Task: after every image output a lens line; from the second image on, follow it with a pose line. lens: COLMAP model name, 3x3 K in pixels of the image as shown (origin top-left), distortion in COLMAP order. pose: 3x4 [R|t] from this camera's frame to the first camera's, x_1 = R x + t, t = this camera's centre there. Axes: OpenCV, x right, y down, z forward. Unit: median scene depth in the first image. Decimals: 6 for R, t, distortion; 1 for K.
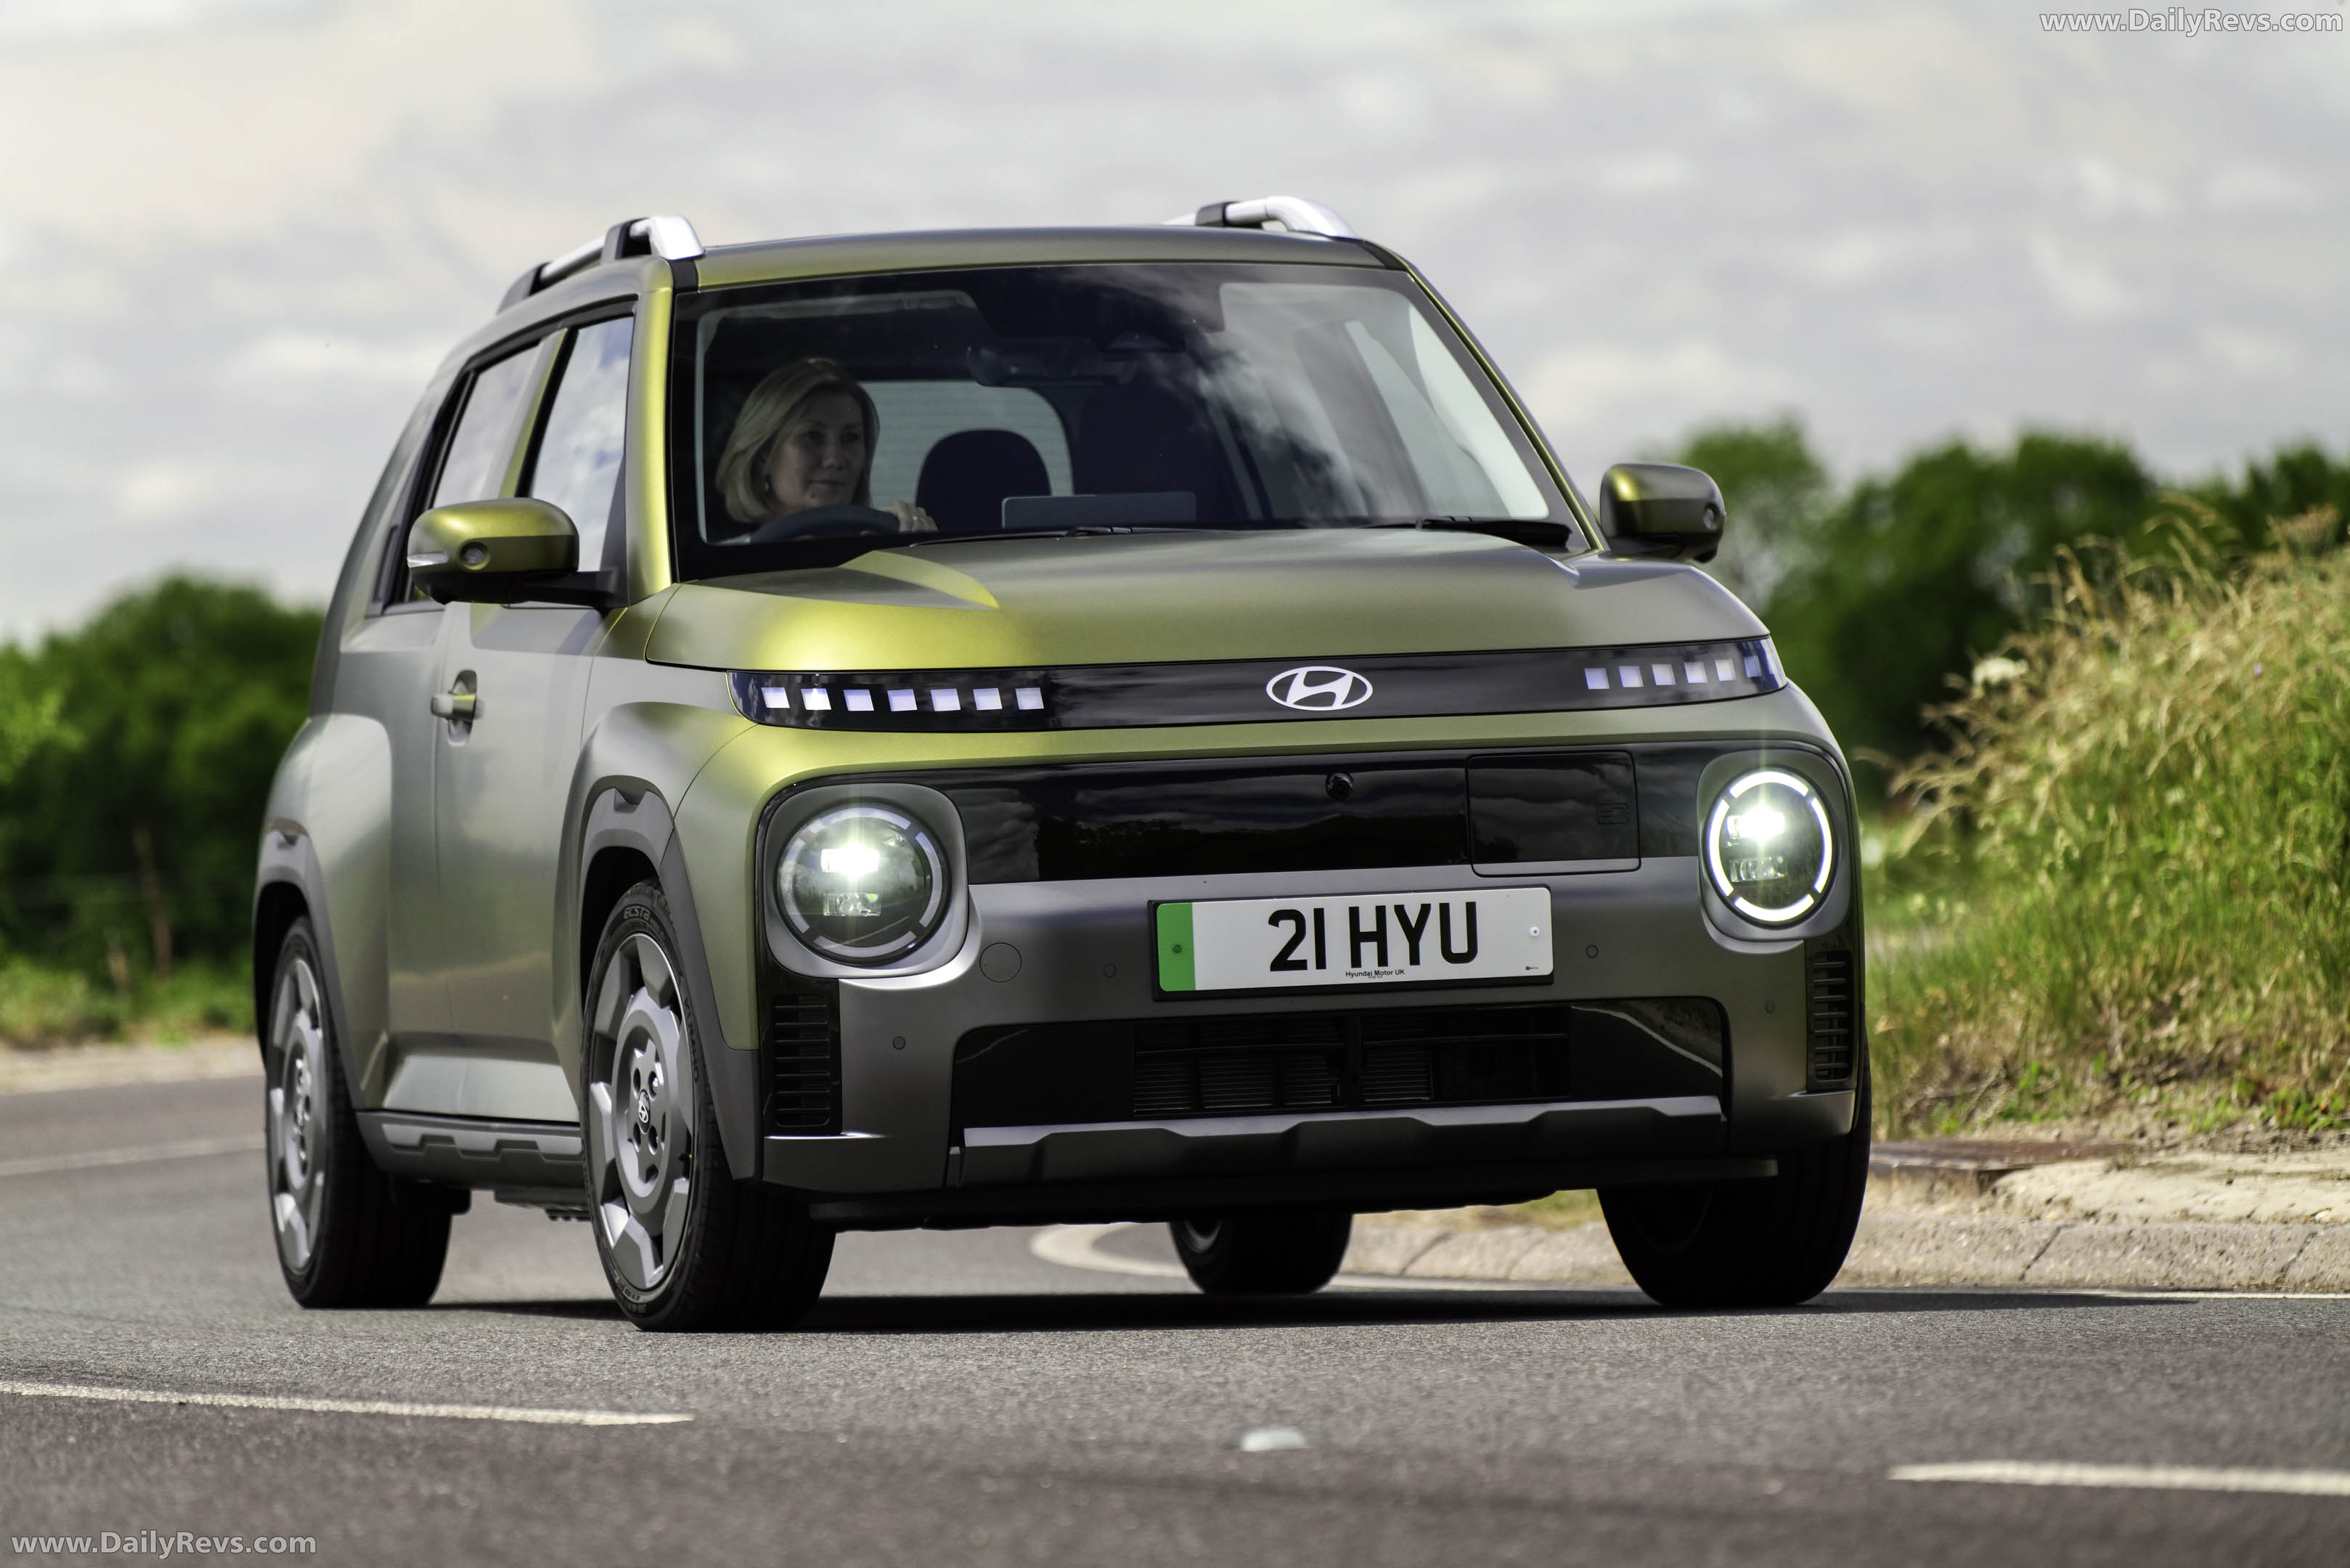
lens RADIAL K [[12966.3, 0, 1183.3], [0, 12966.3, 787.9], [0, 0, 1]] dist [0.210993, 0.000000]
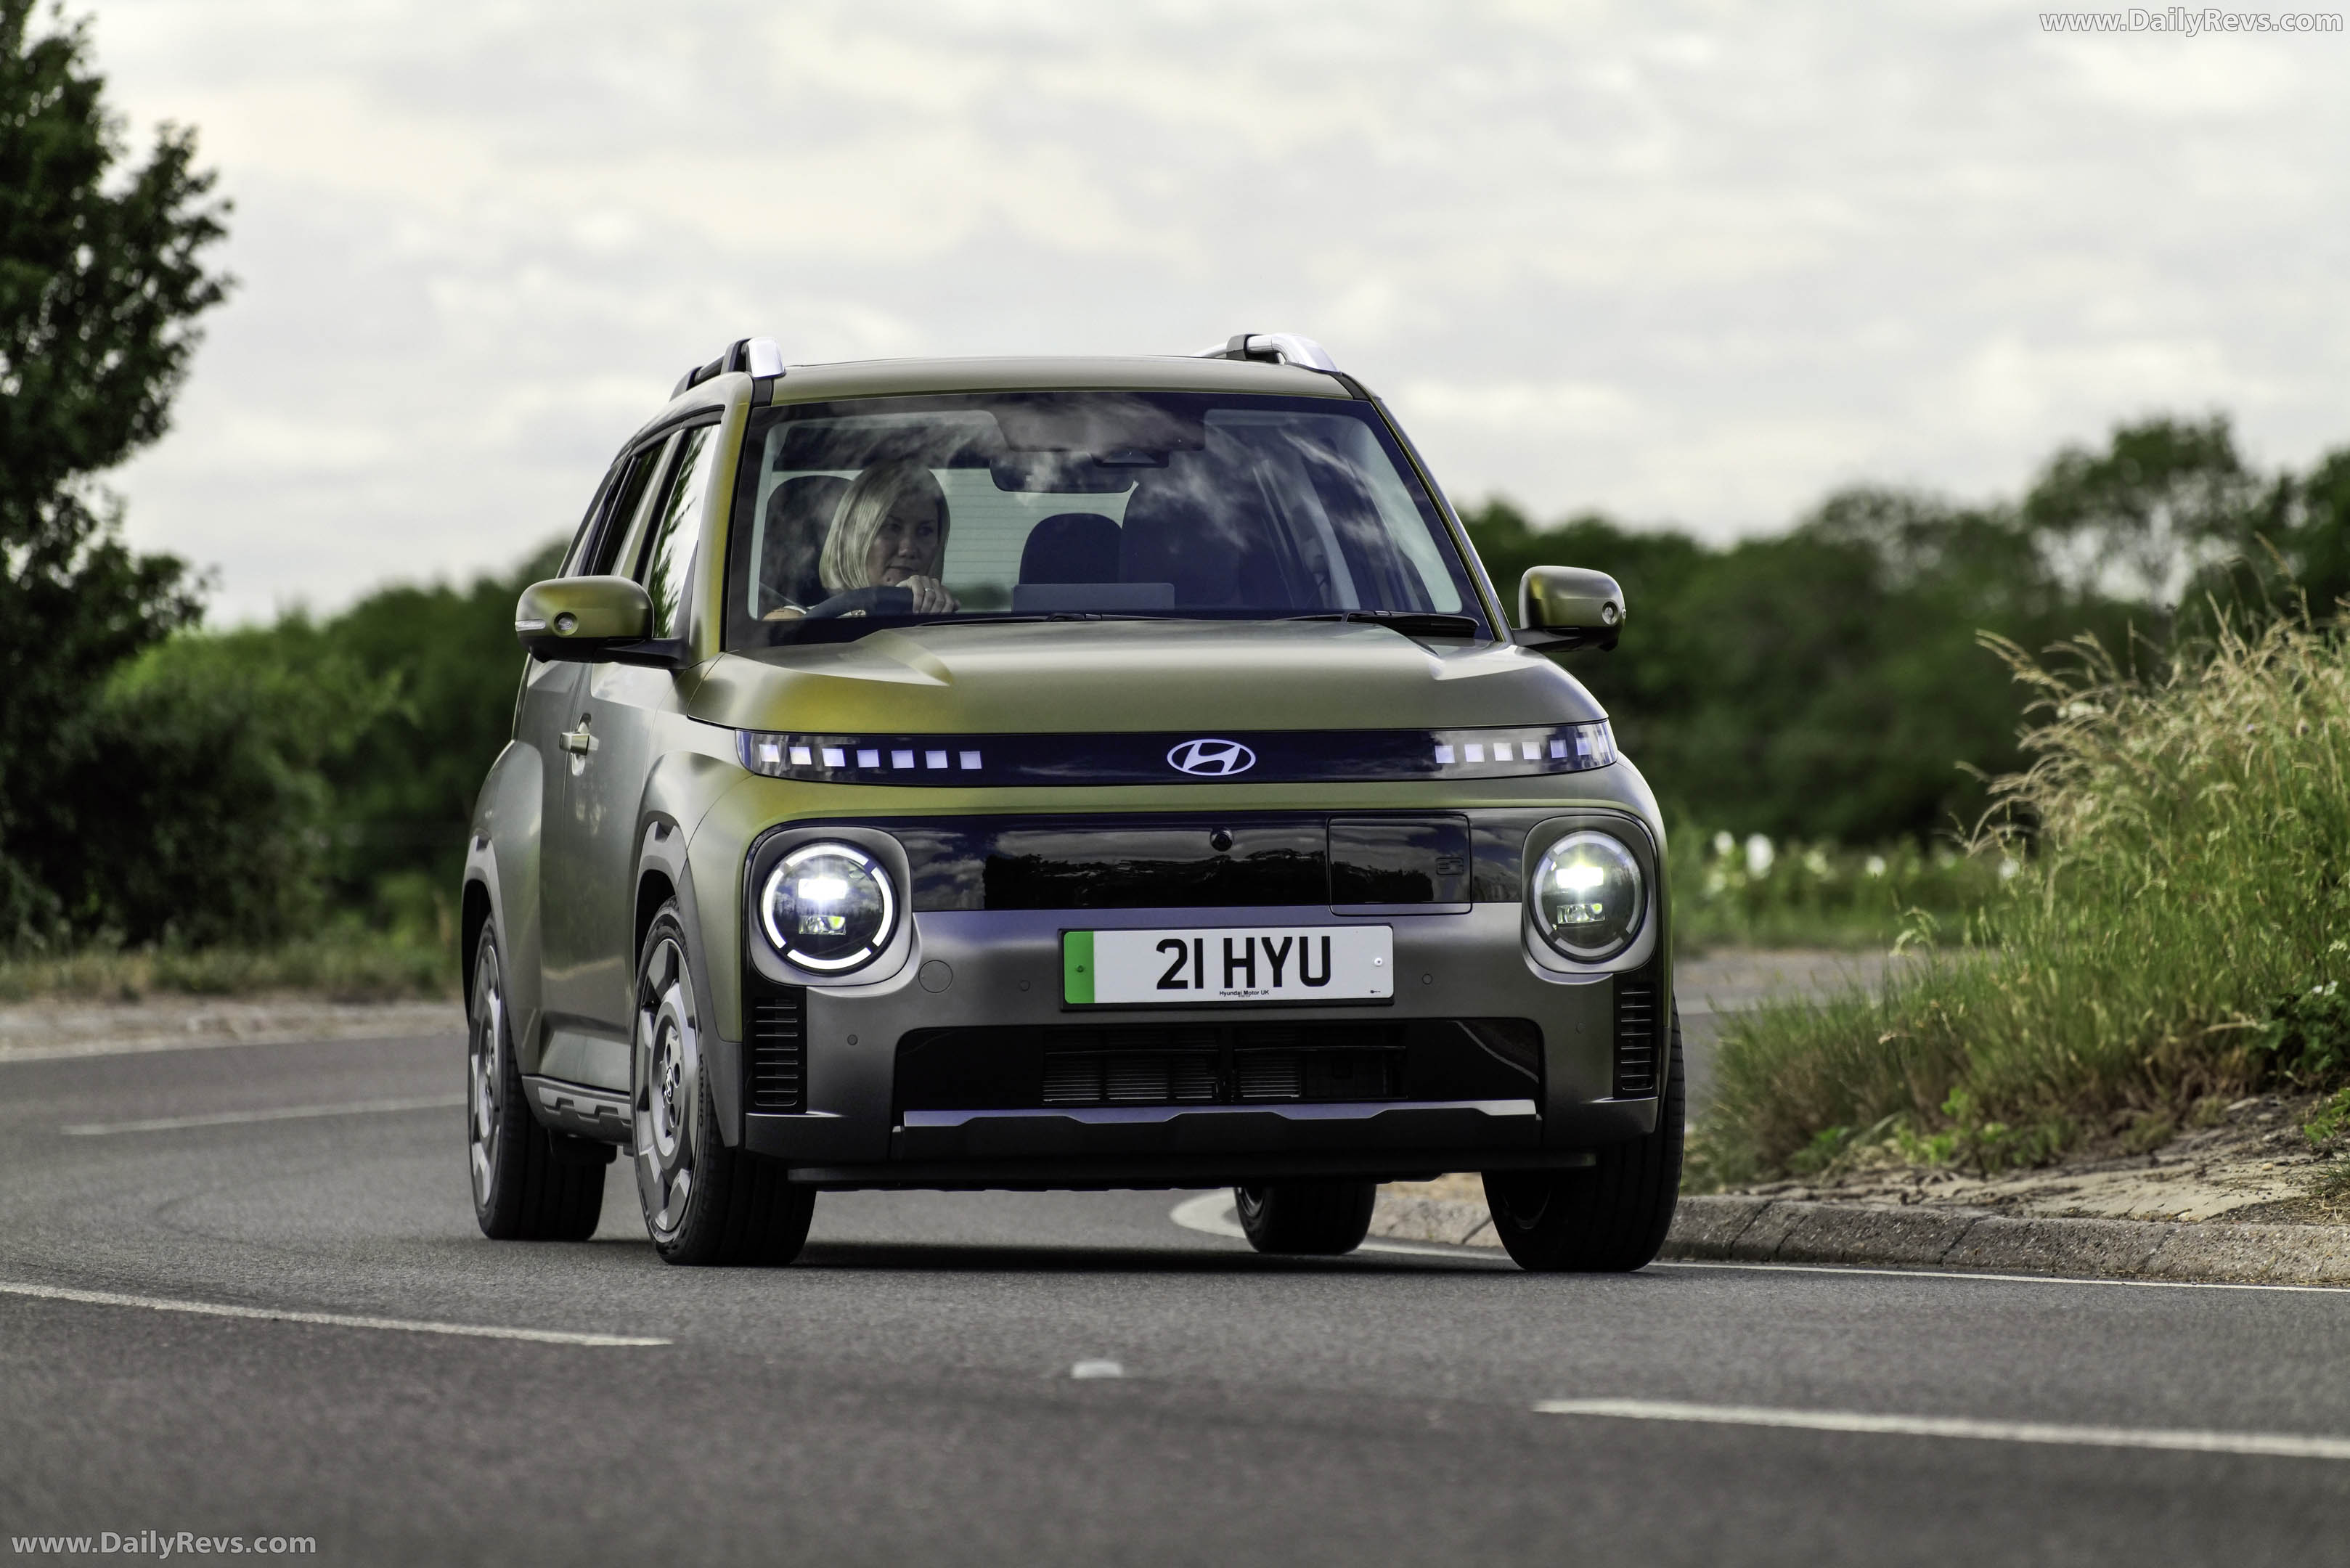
lens RADIAL K [[13401.3, 0, 1179.0], [0, 13401.3, 786.5], [0, 0, 1]] dist [-1.108048, 0.000000]
pose [[0.997640, 0.025828, -0.063625, 0.085966], [-0.025531, 0.999659, 0.005477, -0.011535], [0.063745, -0.003839, 0.997959, -0.251026]]
